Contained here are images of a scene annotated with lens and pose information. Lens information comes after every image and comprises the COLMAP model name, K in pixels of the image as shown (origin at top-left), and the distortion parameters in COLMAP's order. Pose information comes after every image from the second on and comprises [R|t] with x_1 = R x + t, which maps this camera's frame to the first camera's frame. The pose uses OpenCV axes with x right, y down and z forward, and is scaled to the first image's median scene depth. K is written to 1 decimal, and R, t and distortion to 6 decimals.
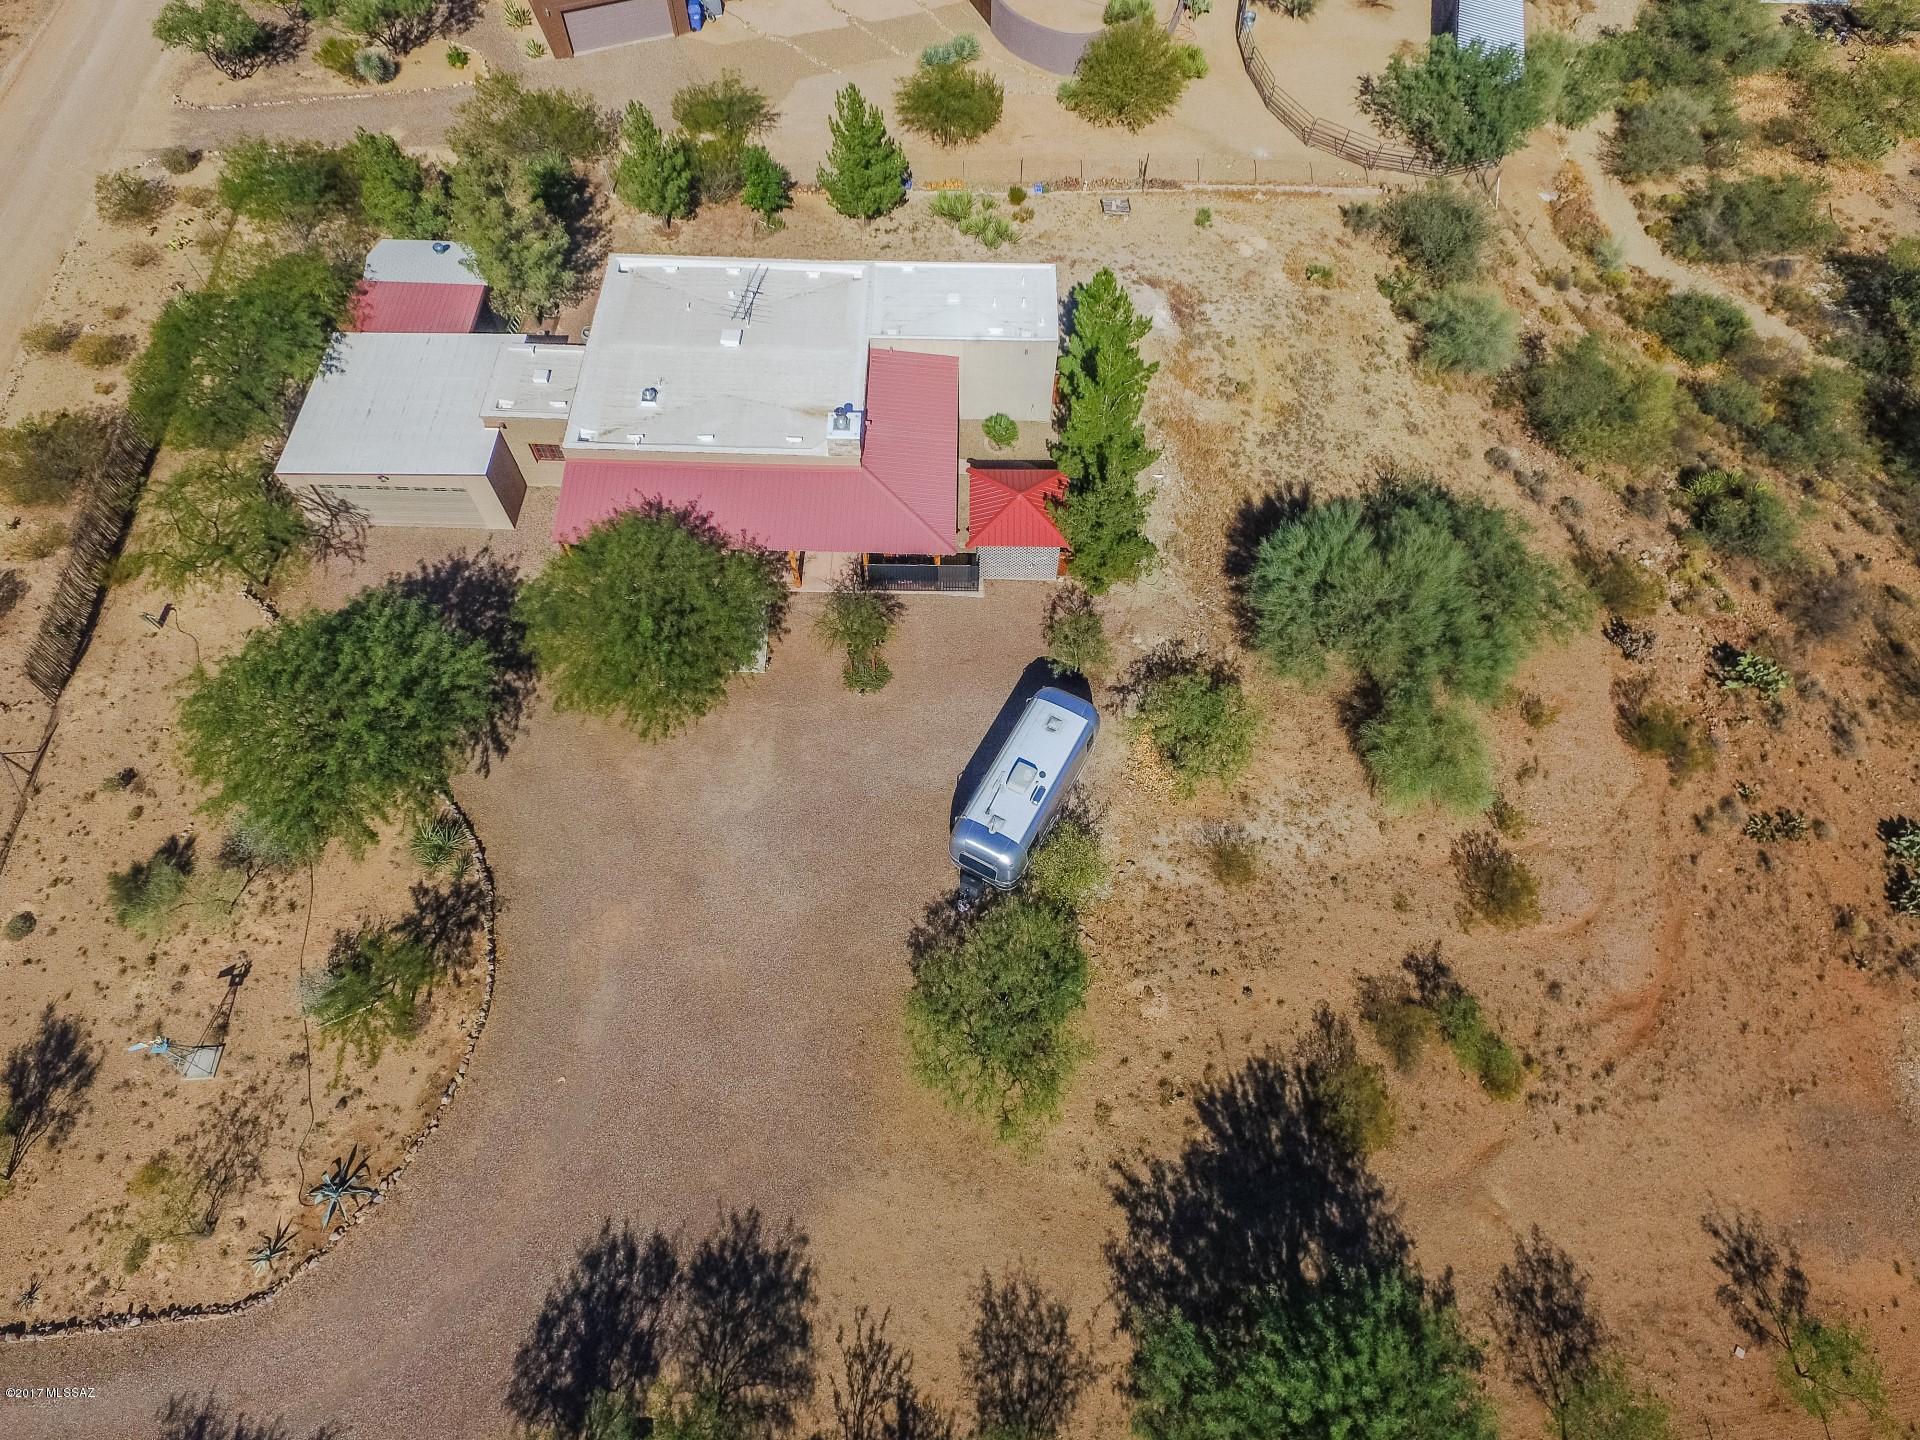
lens RADIAL K [[1086.4, 0, 953.9], [0, 1086.4, 718.9], [0, 0, 1]] dist [0.144540, -0.093612]
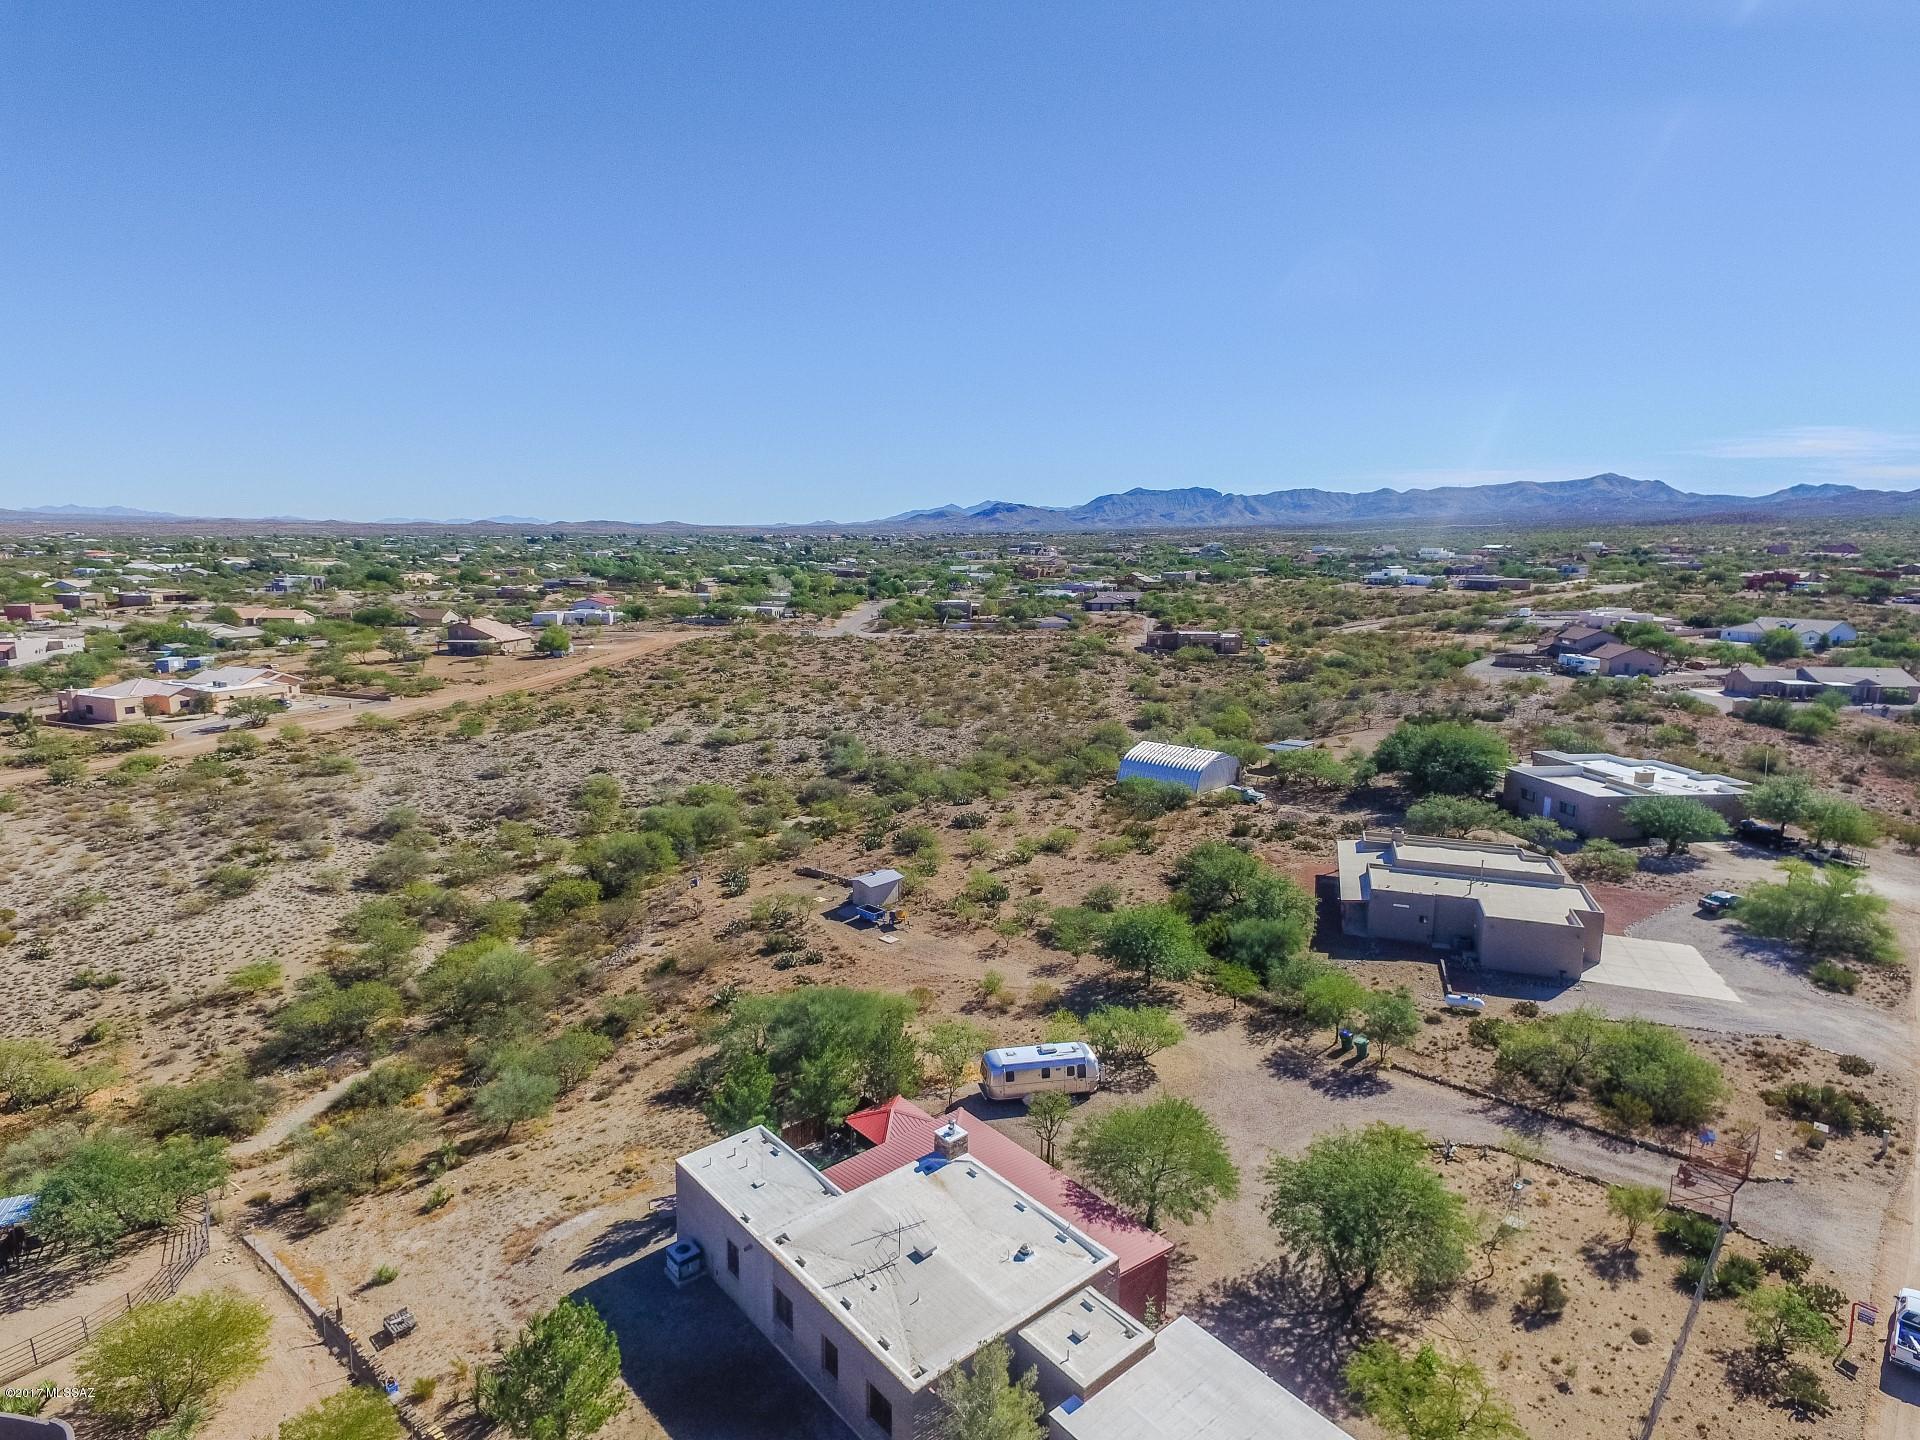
lens RADIAL K [[1073.4, 0, 959.9], [0, 1073.4, 728.6], [0, 0, 1]] dist [0.141584, -0.091841]
pose [[-0.657841, -0.146518, 0.738768, -1.126724], [0.635686, 0.418038, 0.648959, -1.471776], [-0.403917, 0.896536, -0.181863, 0.883817]]
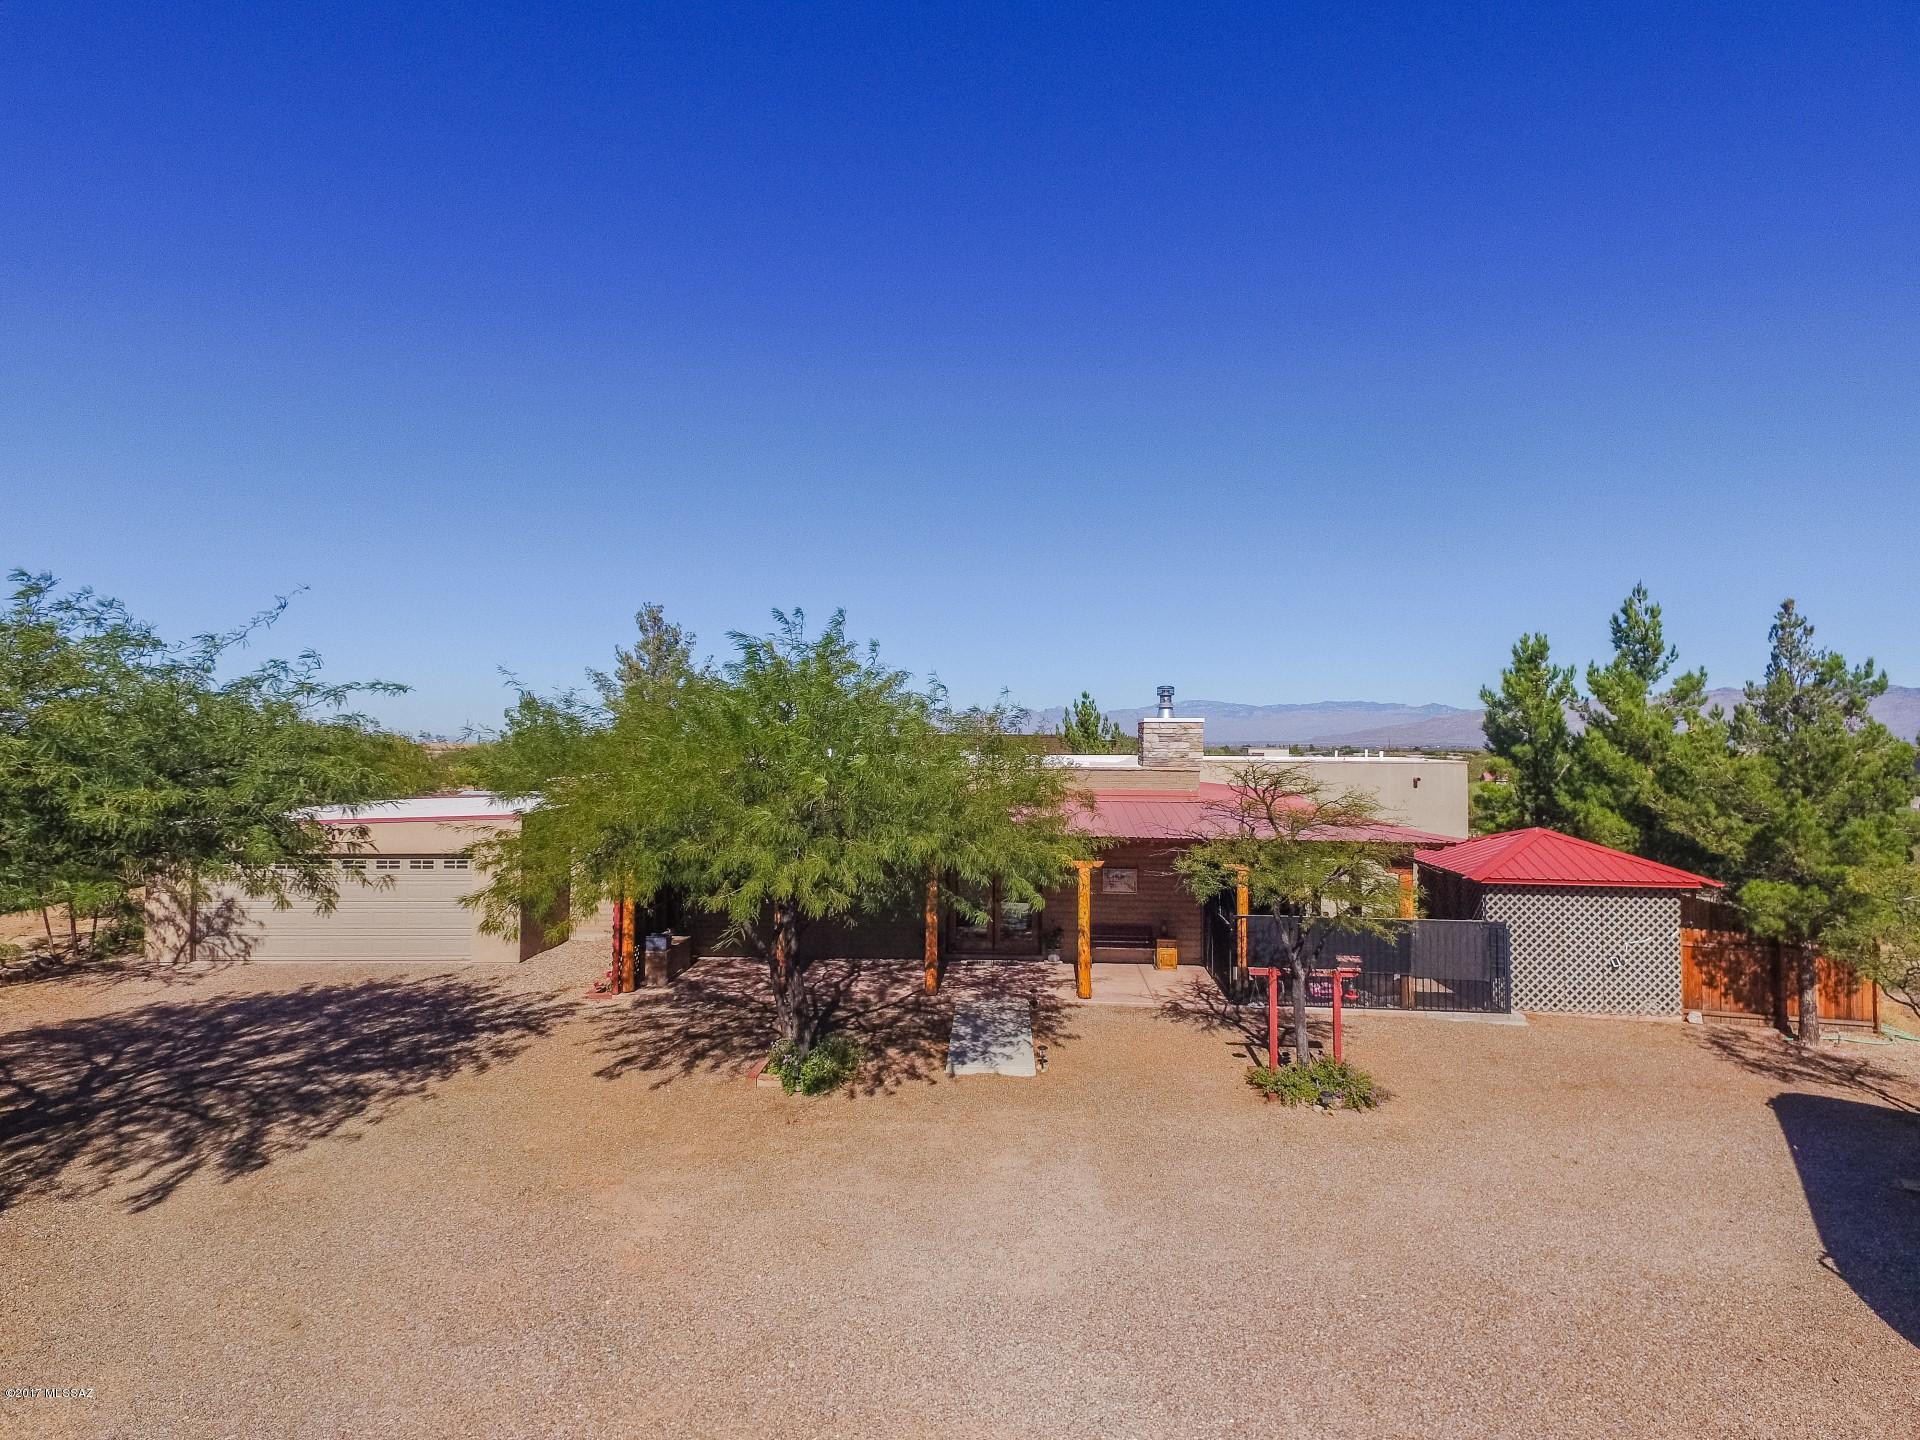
lens RADIAL K [[1086.4, 0, 953.9], [0, 1086.4, 718.9], [0, 0, 1]] dist [0.144540, -0.093612]
pose [[0.999239, -0.003521, -0.038837, -0.208241], [-0.031515, 0.513661, -0.857414, 0.247509], [0.022968, 0.857986, 0.513159, 0.782625]]
